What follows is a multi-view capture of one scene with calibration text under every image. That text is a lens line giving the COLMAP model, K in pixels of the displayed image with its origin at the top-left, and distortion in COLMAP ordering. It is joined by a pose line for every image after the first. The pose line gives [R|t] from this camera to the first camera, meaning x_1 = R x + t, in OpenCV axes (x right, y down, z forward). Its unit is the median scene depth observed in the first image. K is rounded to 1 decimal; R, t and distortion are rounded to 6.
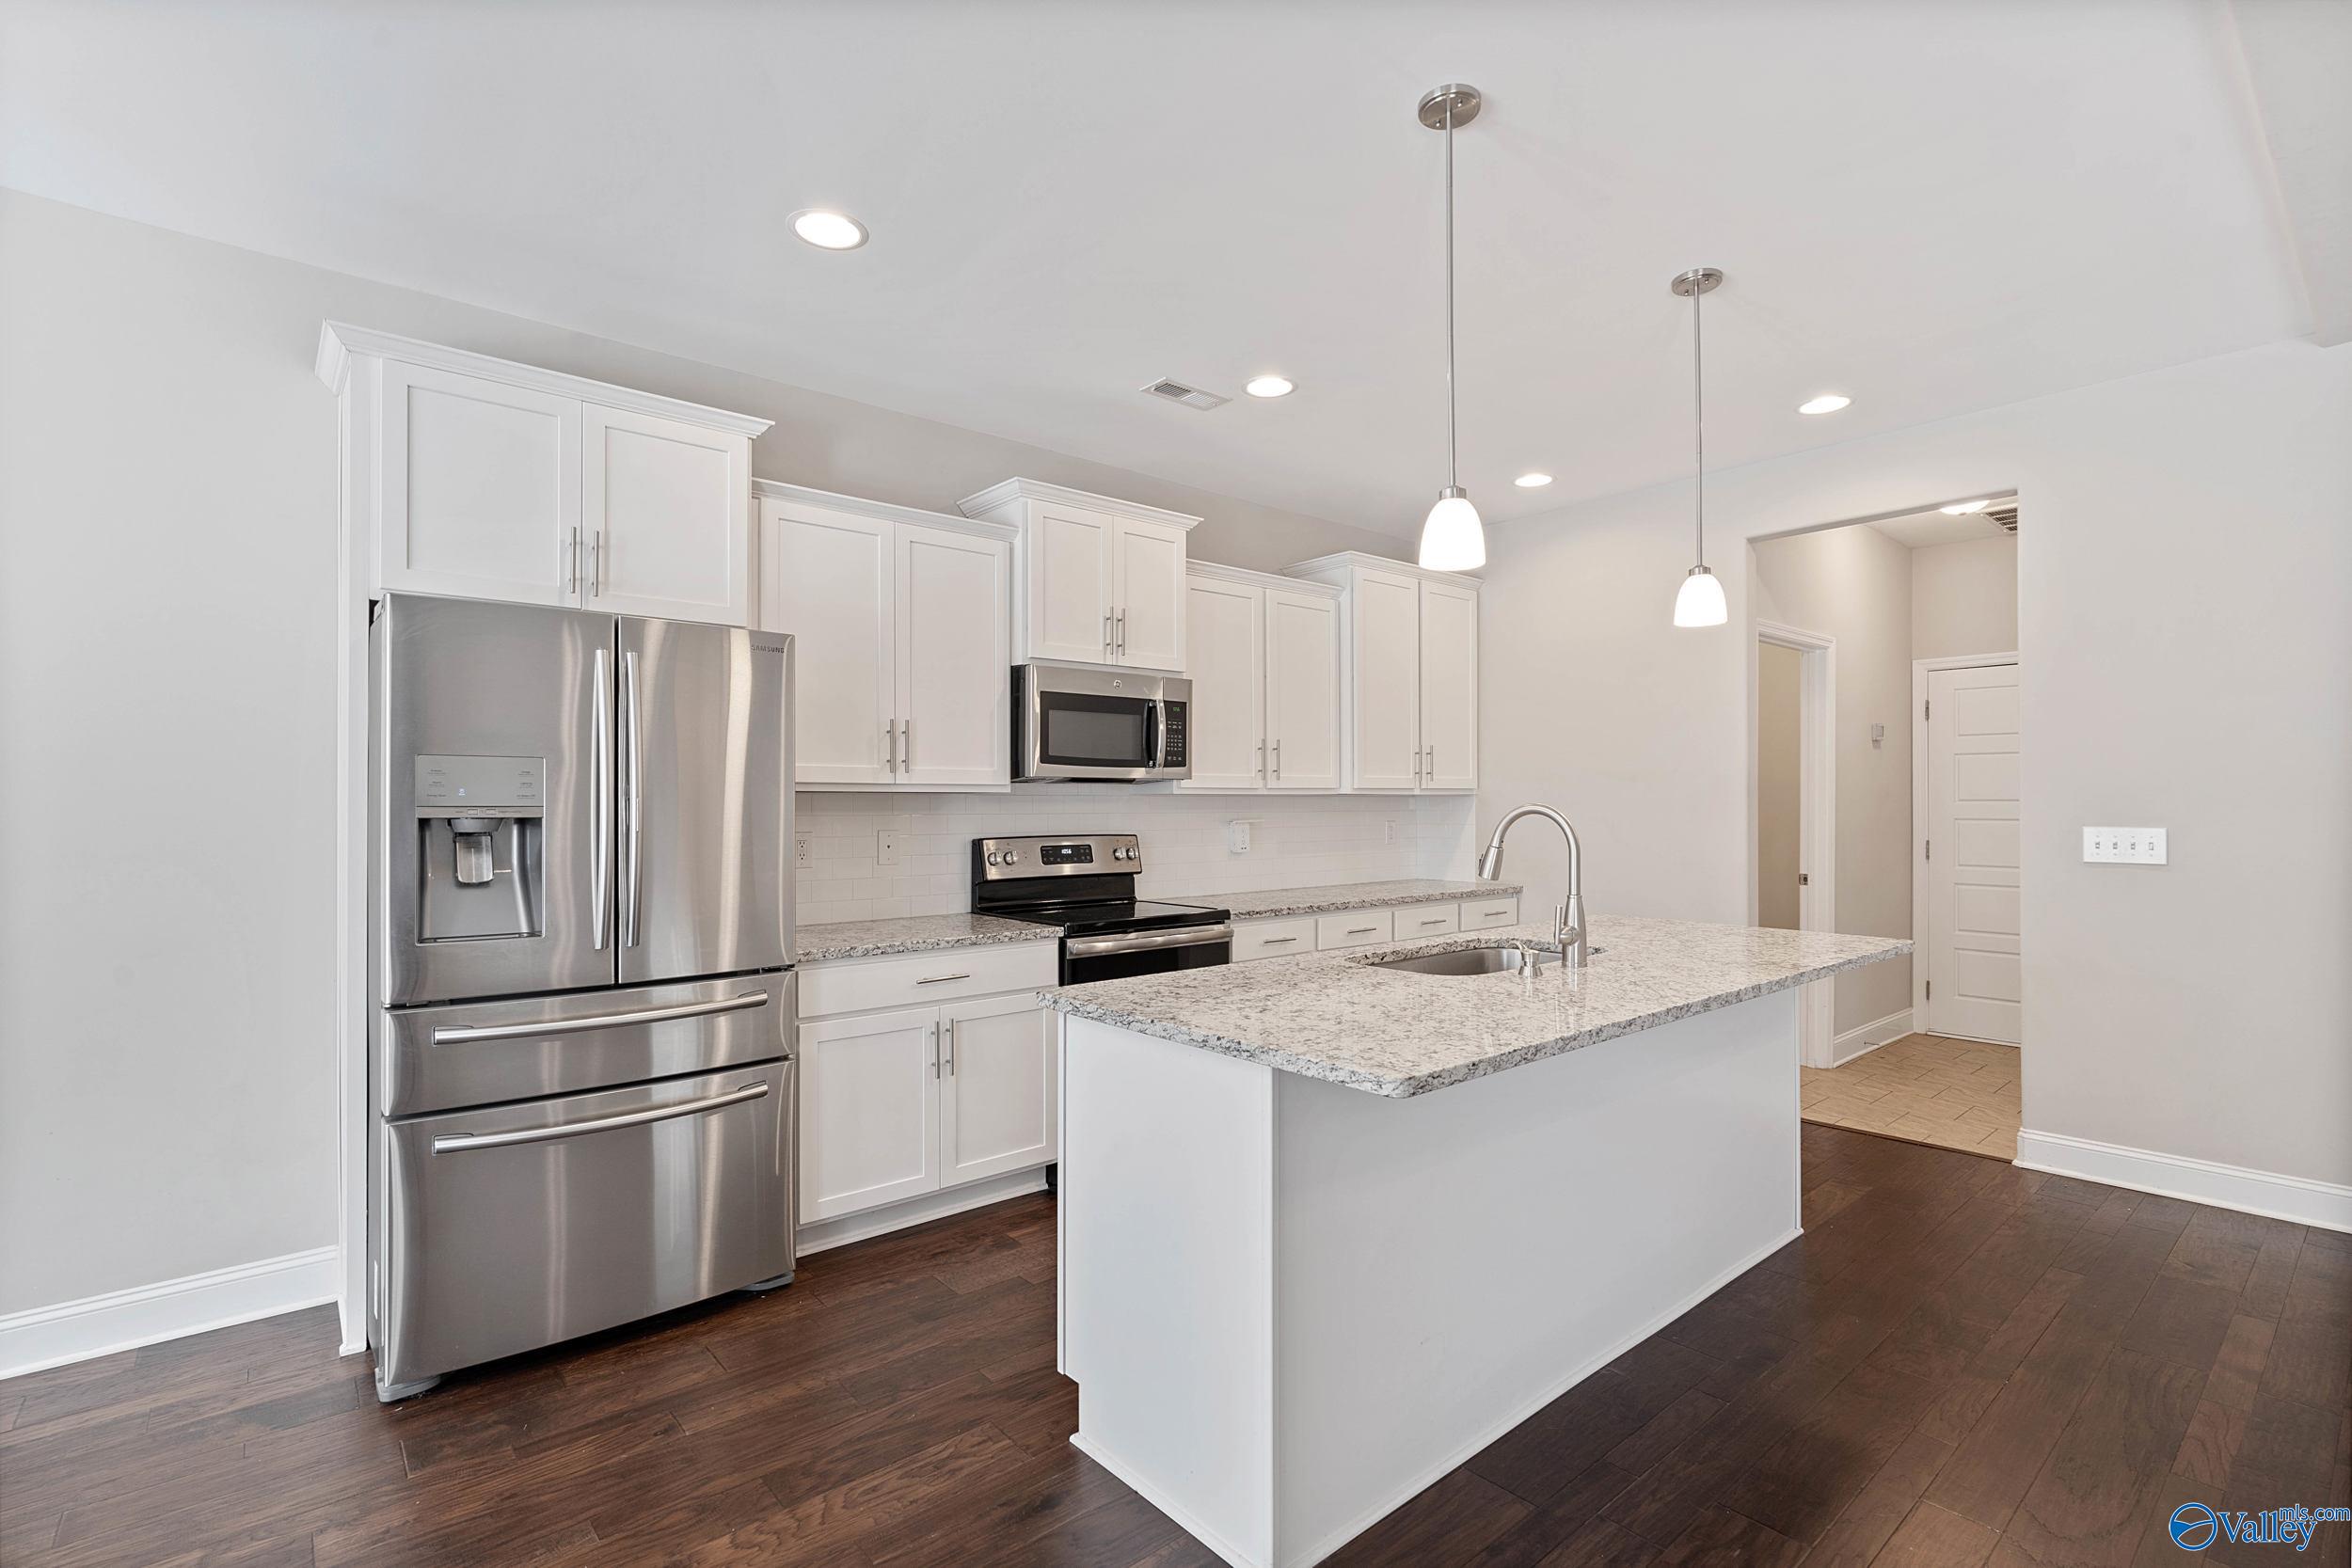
lens RADIAL K [[1077.4, 0, 1173.9], [0, 1077.4, 808.7], [0, 0, 1]] dist [0.000814, 0.000146]
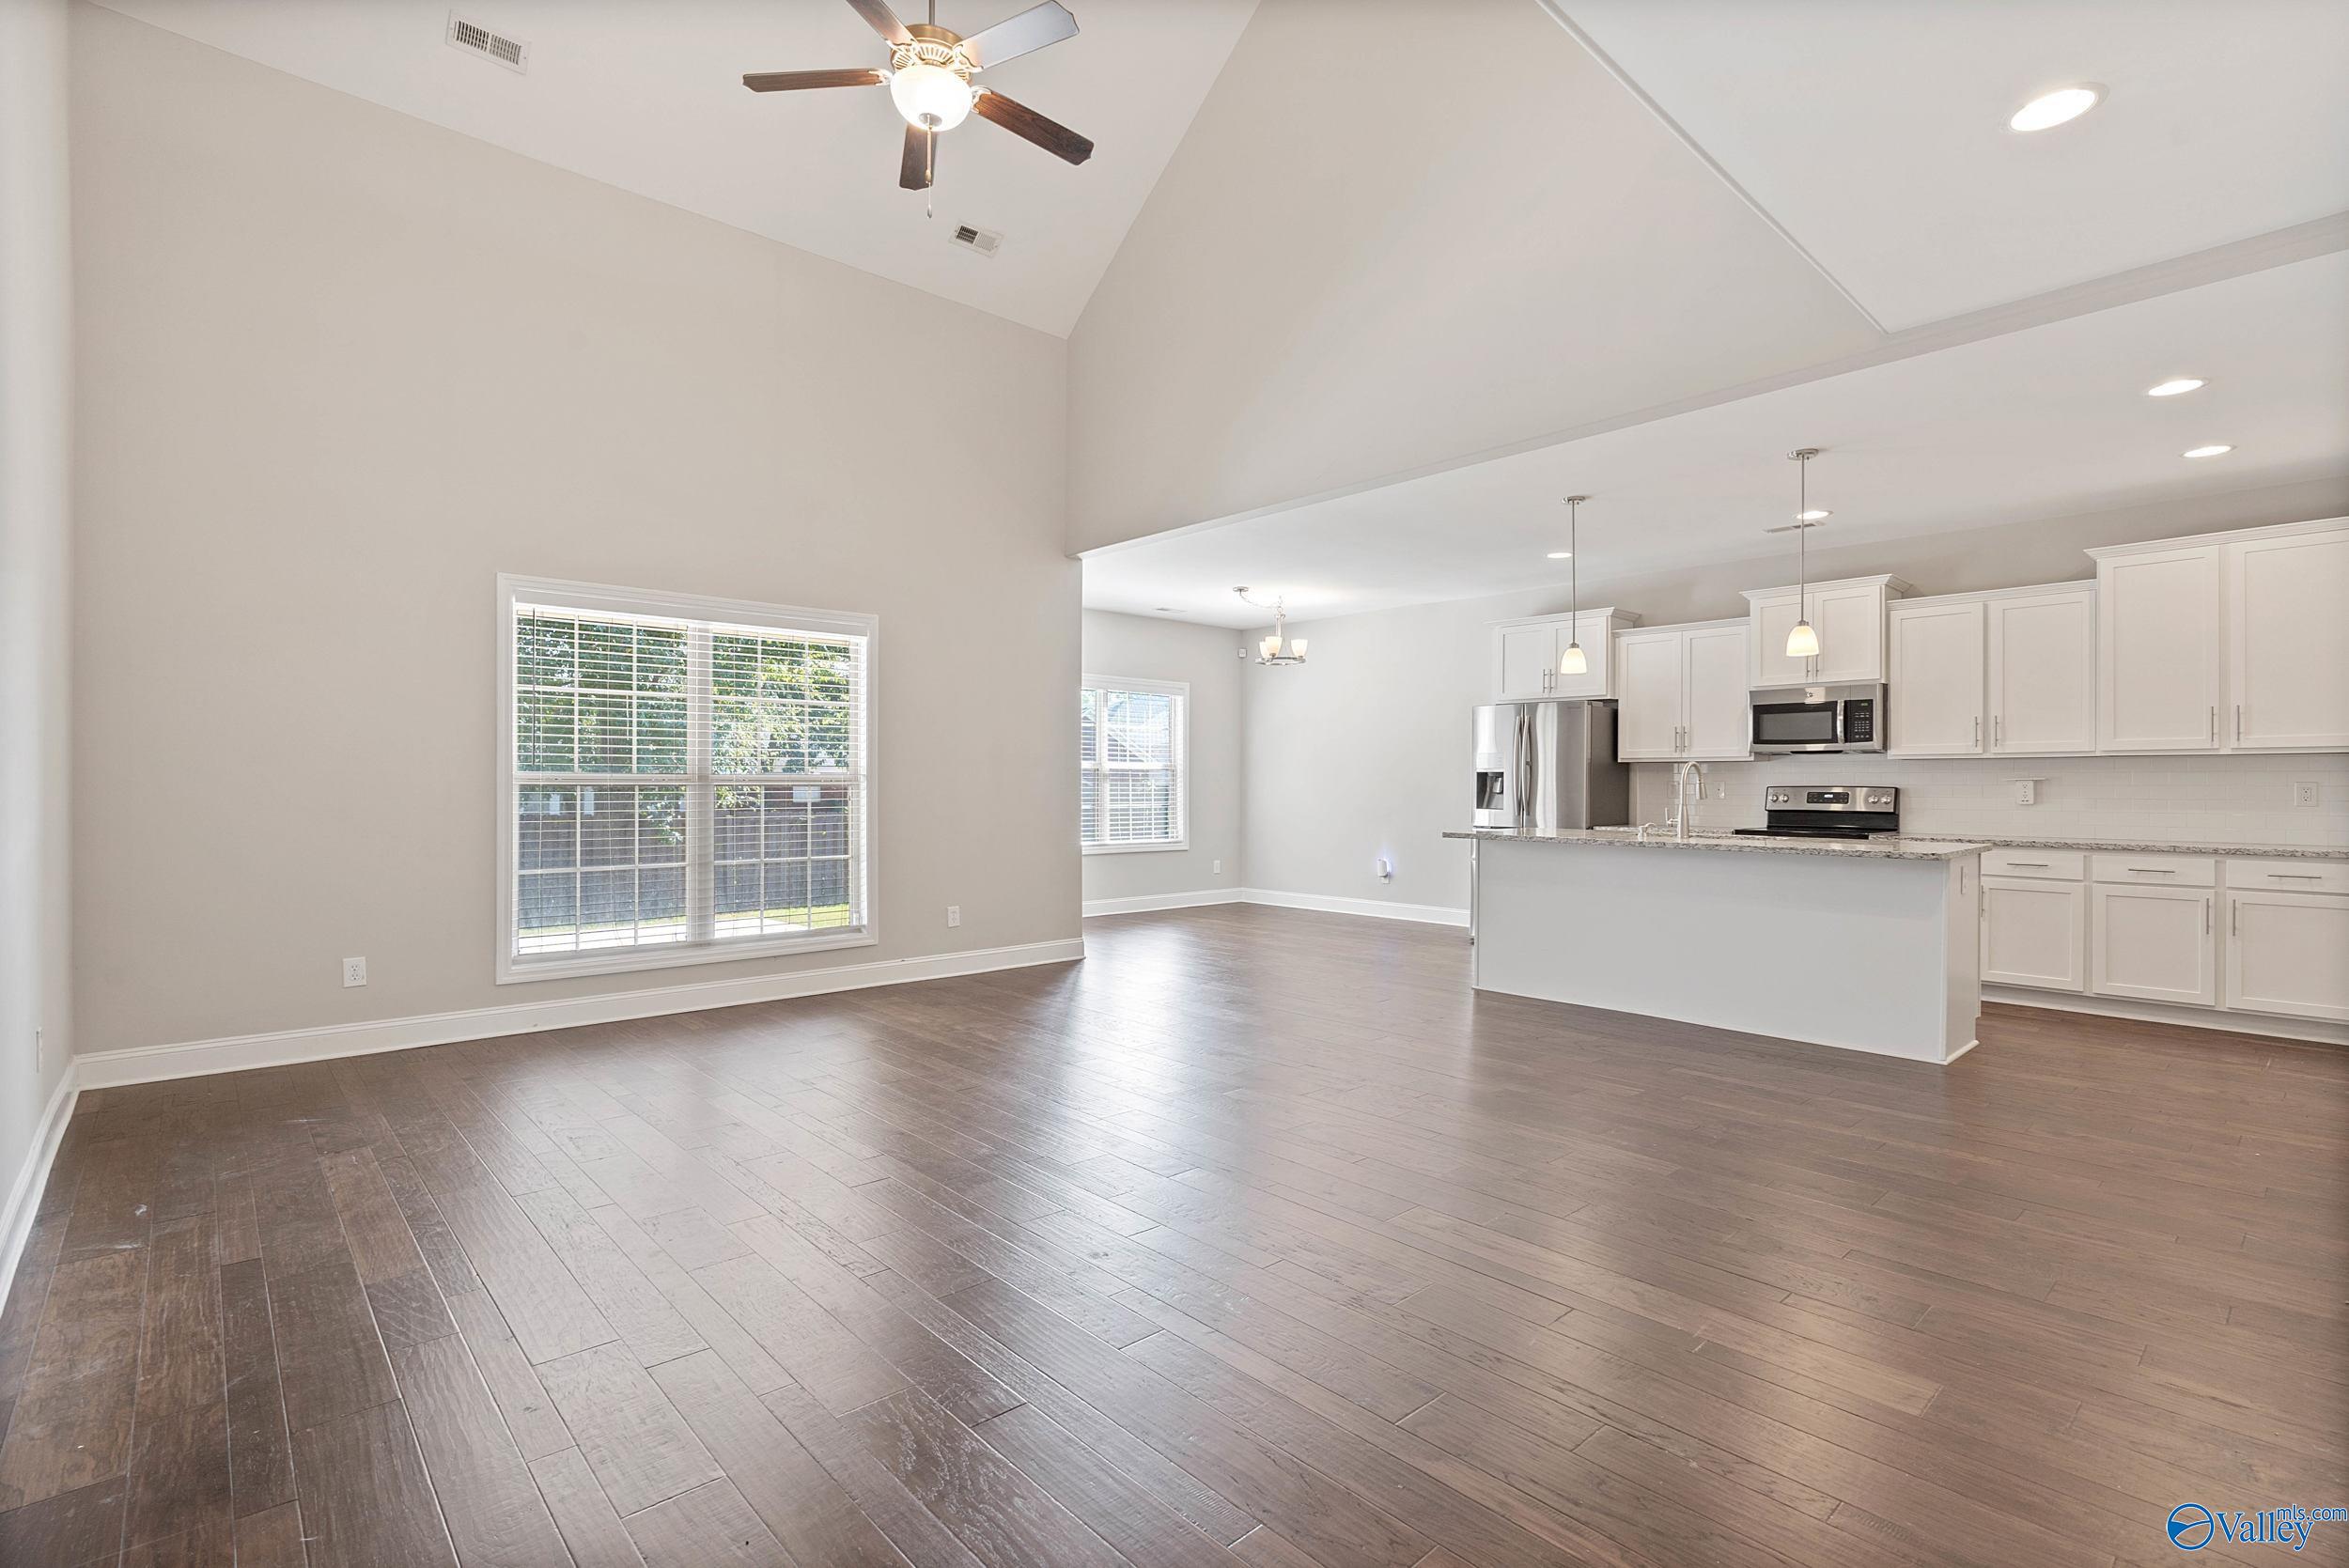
lens RADIAL K [[1076.1, 0, 1172.0], [0, 1076.1, 783.0], [0, 0, 1]] dist [0.000814, 0.000146]
pose [[0.044398, 0.006960, -0.998990, 1.489993], [0.000025, 0.999976, 0.006968, 0.008938], [0.999014, -0.000335, 0.044396, -0.061120]]
